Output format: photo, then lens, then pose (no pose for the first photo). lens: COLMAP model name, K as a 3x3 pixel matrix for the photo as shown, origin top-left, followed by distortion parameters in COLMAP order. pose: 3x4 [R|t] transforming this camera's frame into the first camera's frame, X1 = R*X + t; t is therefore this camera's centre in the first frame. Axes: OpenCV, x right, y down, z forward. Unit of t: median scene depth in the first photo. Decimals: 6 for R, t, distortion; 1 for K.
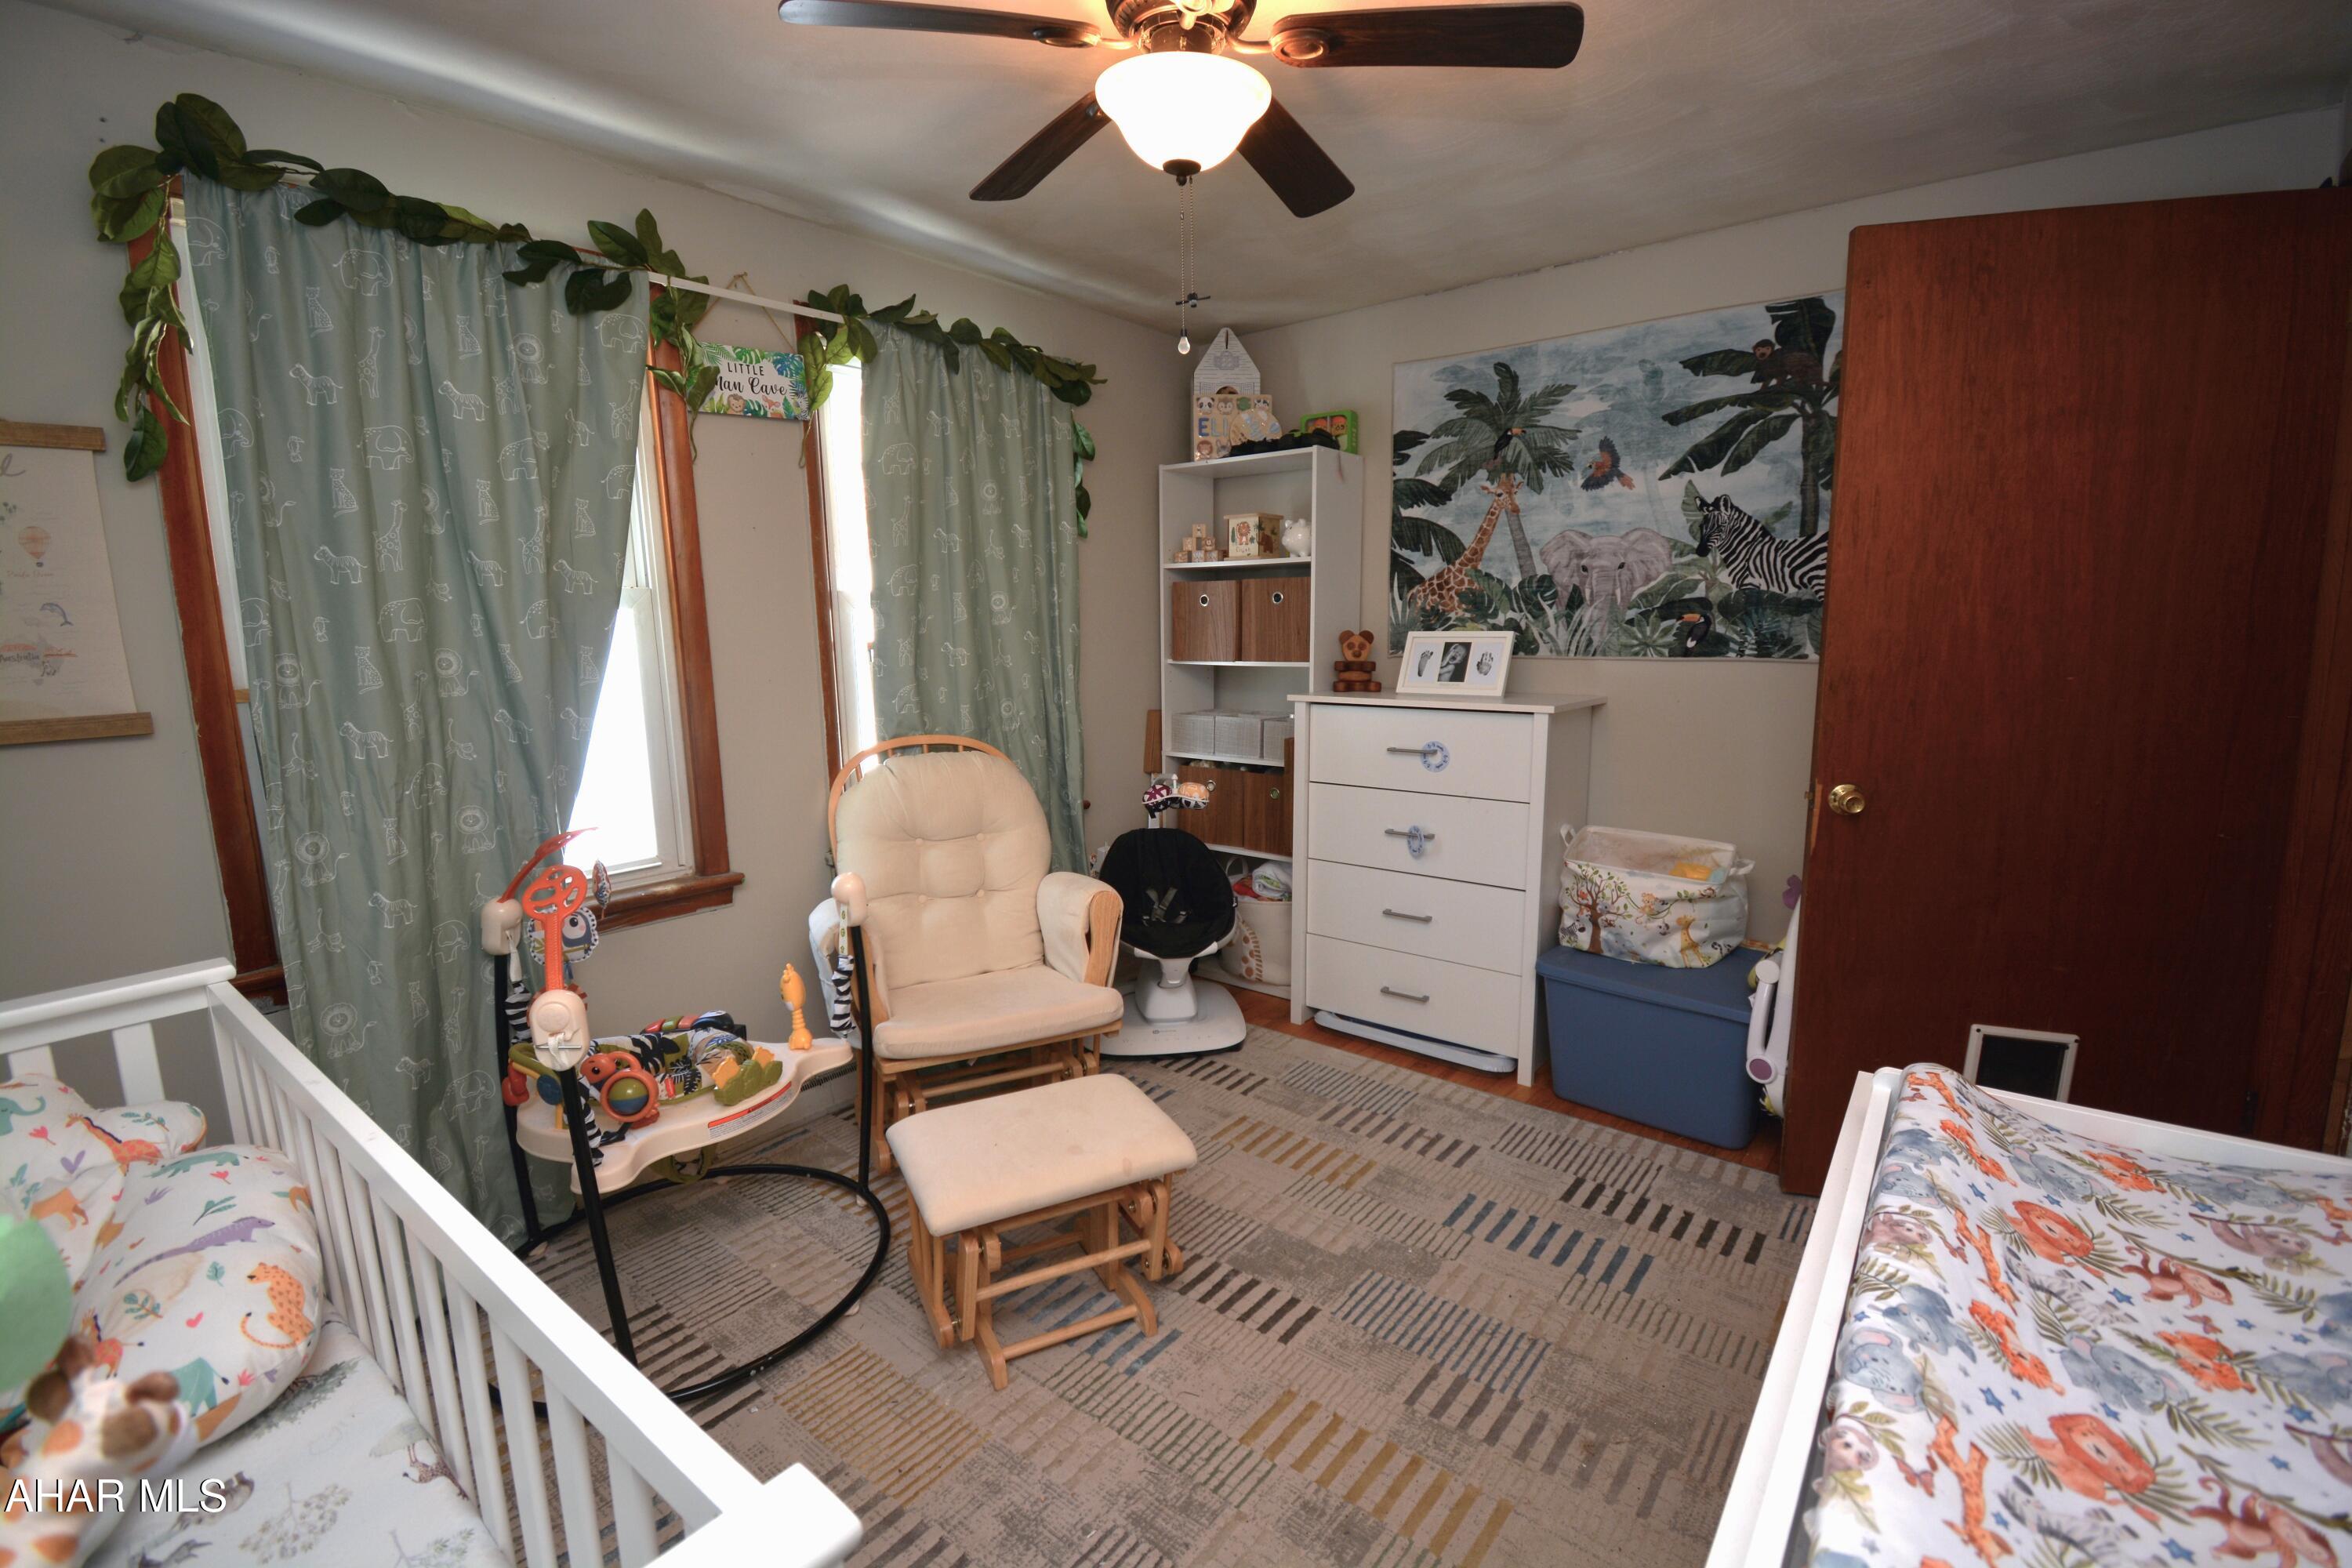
lens RADIAL K [[1034.5, 0, 1183.2], [0, 1034.5, 793.9], [0, 0, 1]] dist [0.003065, -0.015350]
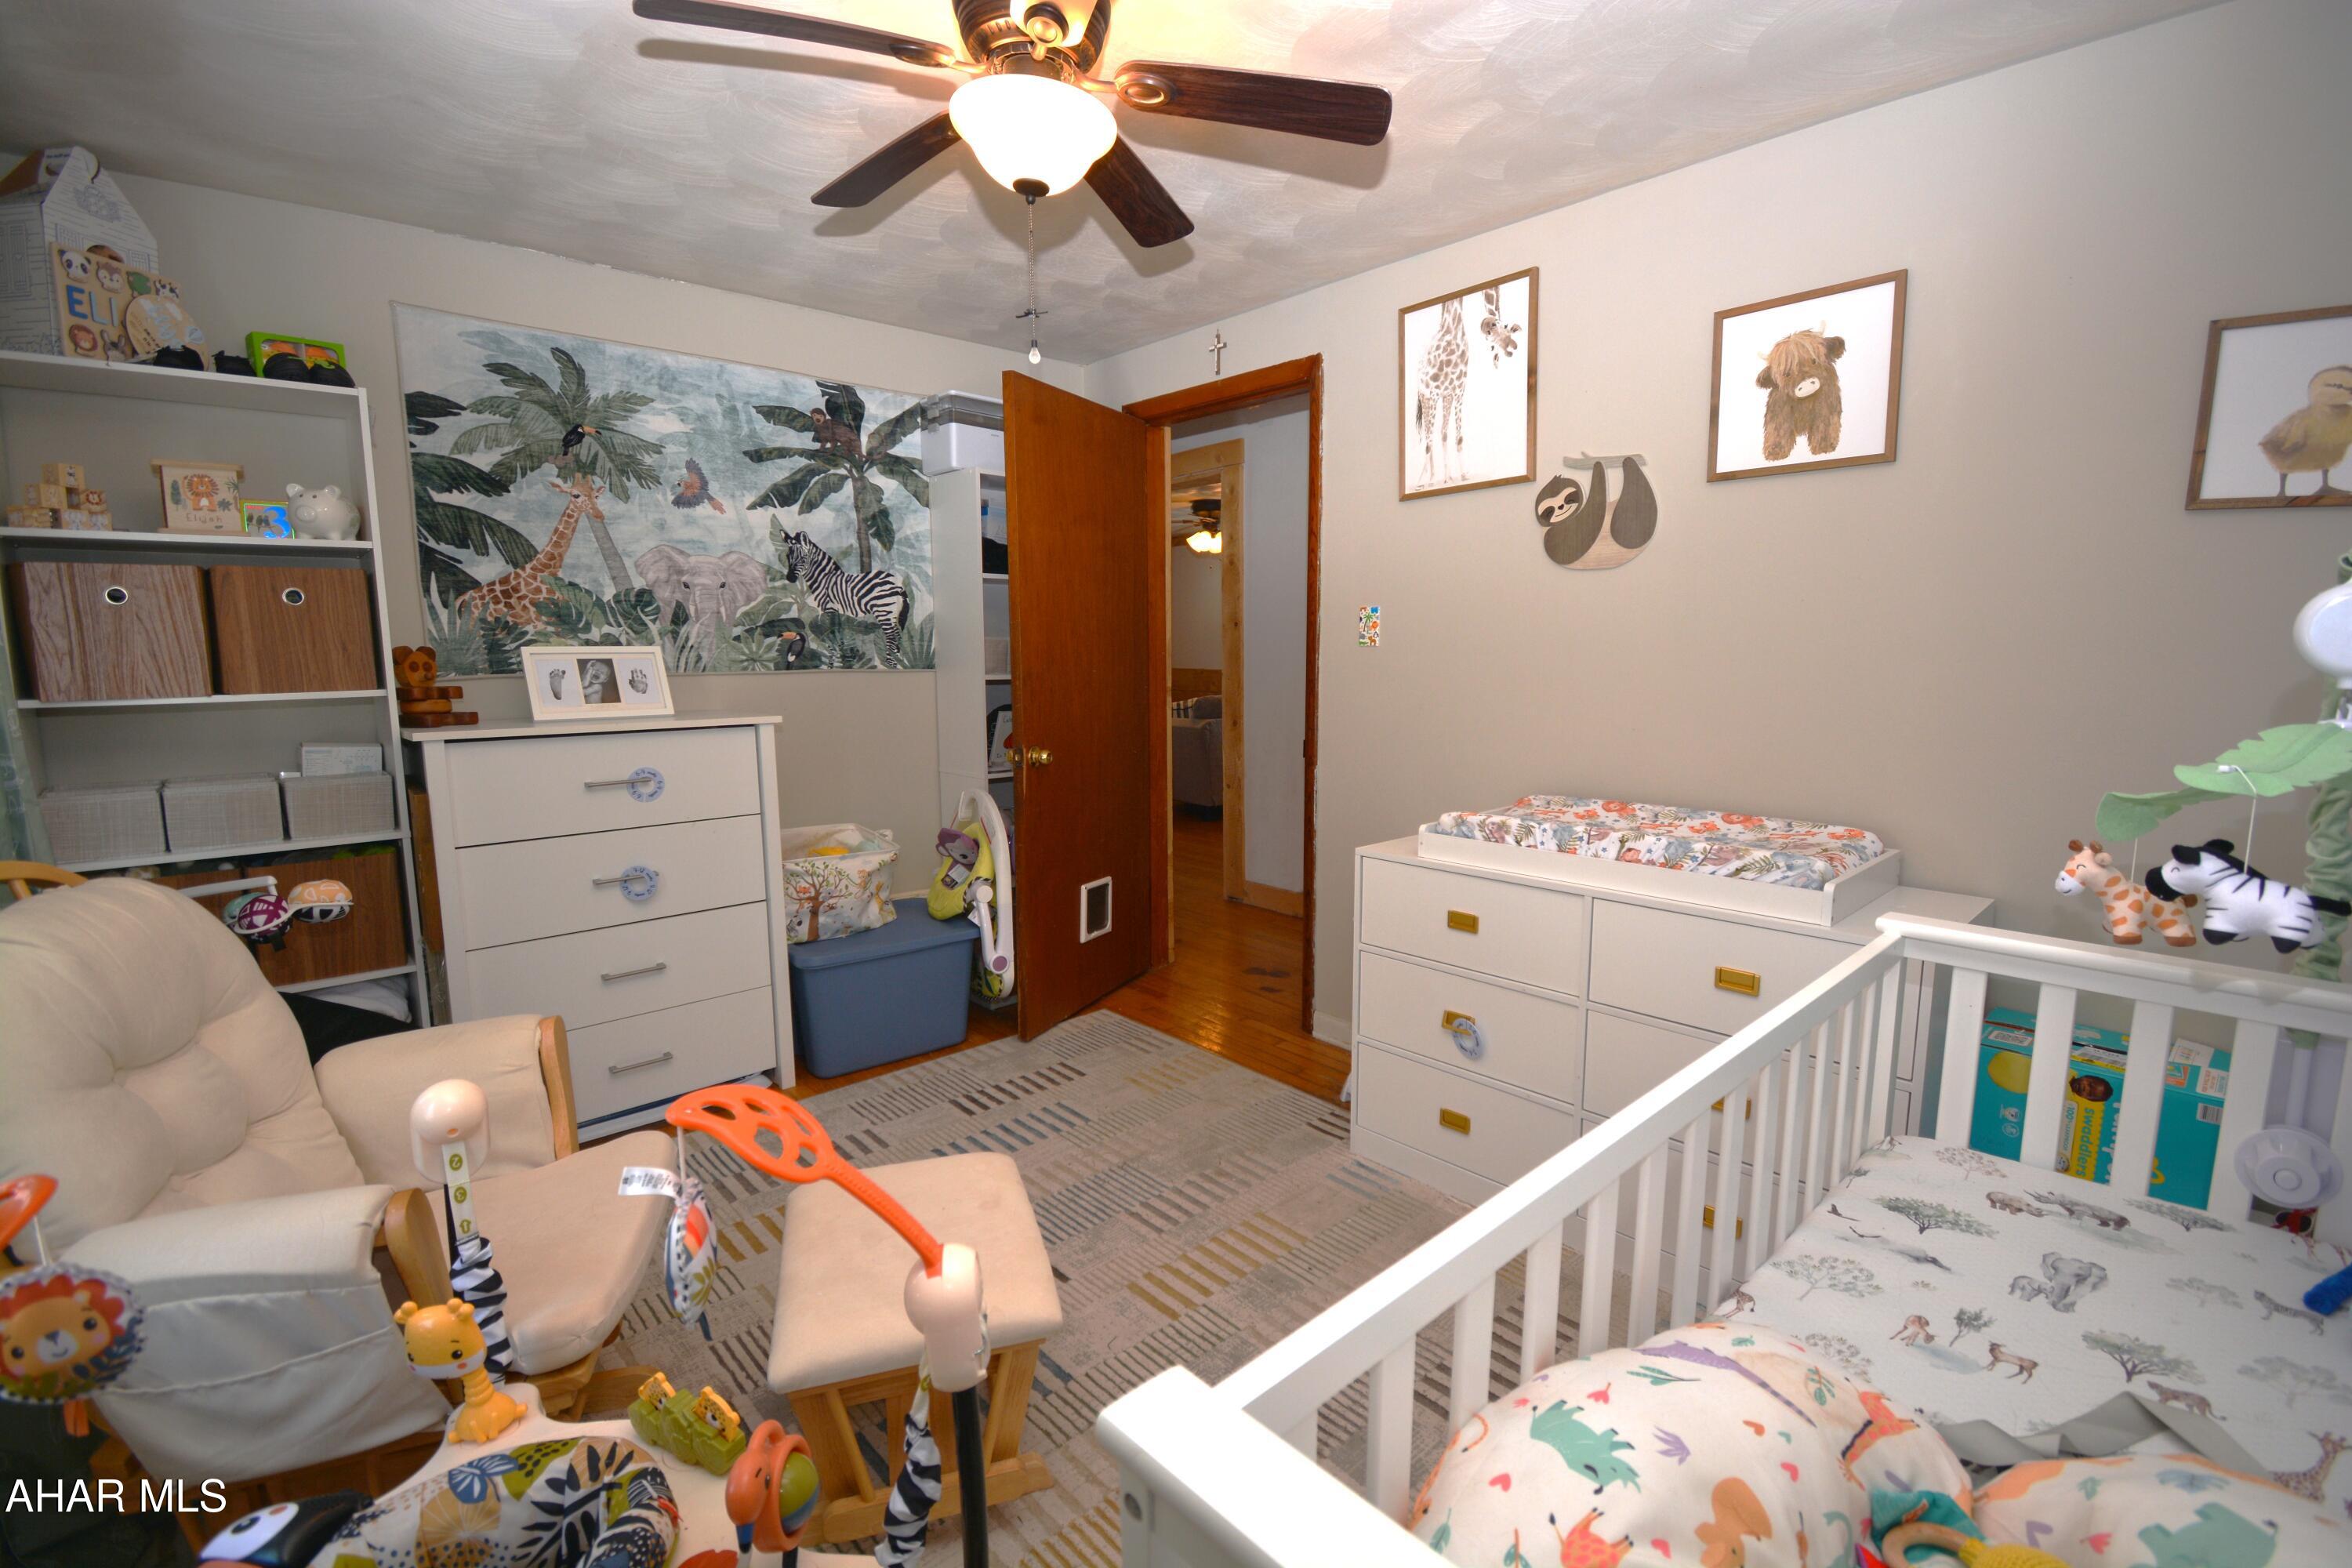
lens RADIAL K [[1034.5, 0, 1194.3], [0, 1034.5, 795.1], [0, 0, 1]] dist [0.003065, -0.015350]
pose [[0.136237, -0.131756, 0.981876, -0.571999], [0.163728, 0.980482, 0.108851, -0.047206], [-0.977053, 0.145931, 0.155150, 0.398527]]
